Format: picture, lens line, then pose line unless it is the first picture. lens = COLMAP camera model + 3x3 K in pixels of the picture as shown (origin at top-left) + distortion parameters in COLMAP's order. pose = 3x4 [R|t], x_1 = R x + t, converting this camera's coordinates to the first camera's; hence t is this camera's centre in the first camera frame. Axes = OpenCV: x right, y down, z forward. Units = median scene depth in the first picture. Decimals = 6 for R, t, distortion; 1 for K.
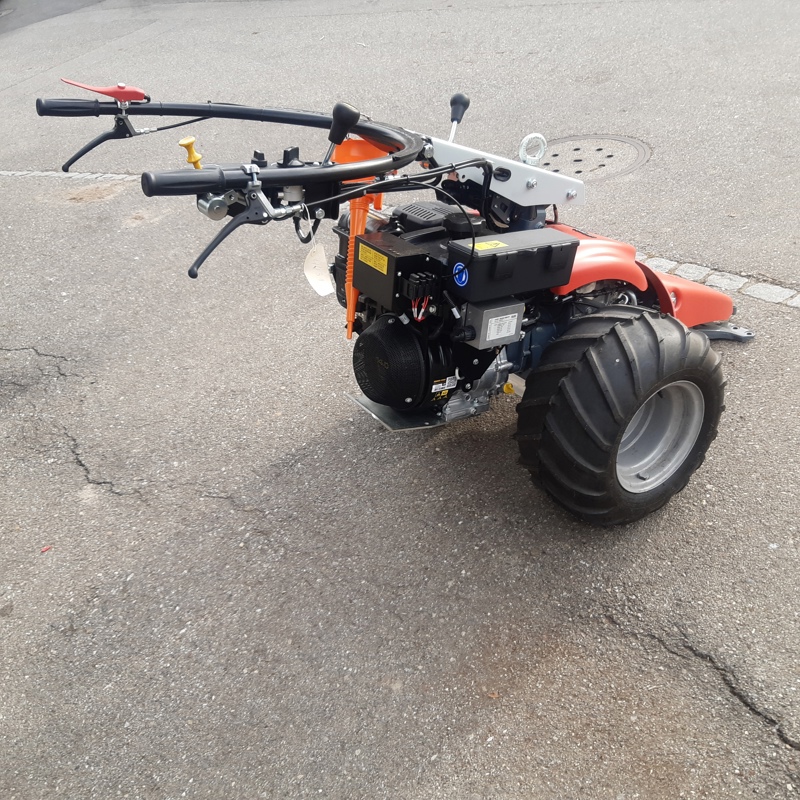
lens RADIAL K [[845.4, 0, 372.0], [0, 845.4, 382.2], [0, 0, 1]] dist [0.082609, -0.172452]
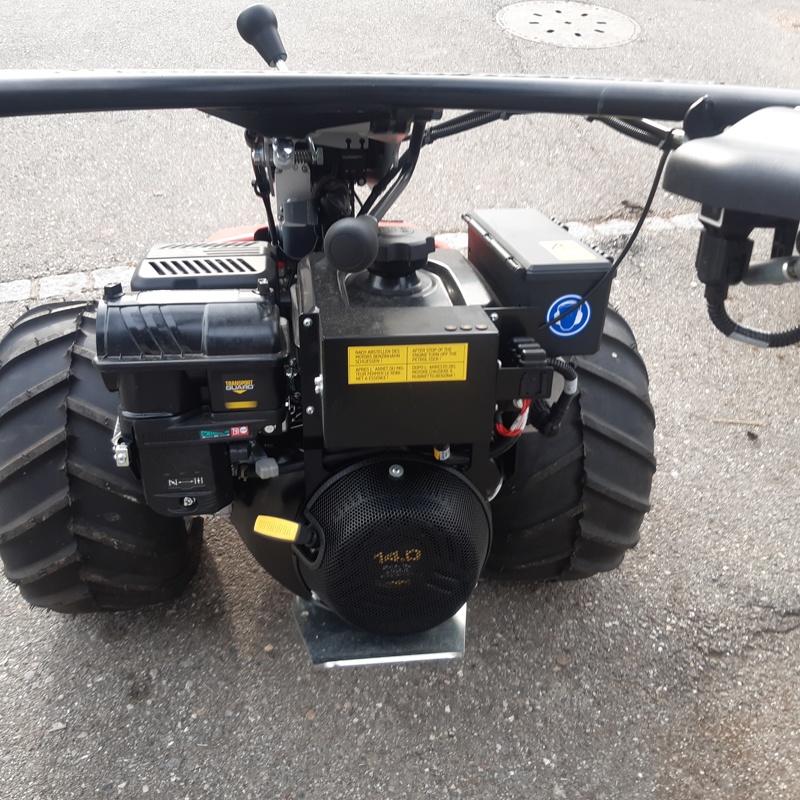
lens RADIAL K [[816.0, 0, 388.2], [0, 816.0, 397.8], [0, 0, 1]] dist [0.054142, -0.112587]
pose [[0.428446, -0.429056, 0.795201, -0.314647], [0.405375, 0.877803, 0.255212, -0.219606], [-0.807530, 0.213010, 0.550020, 0.700134]]
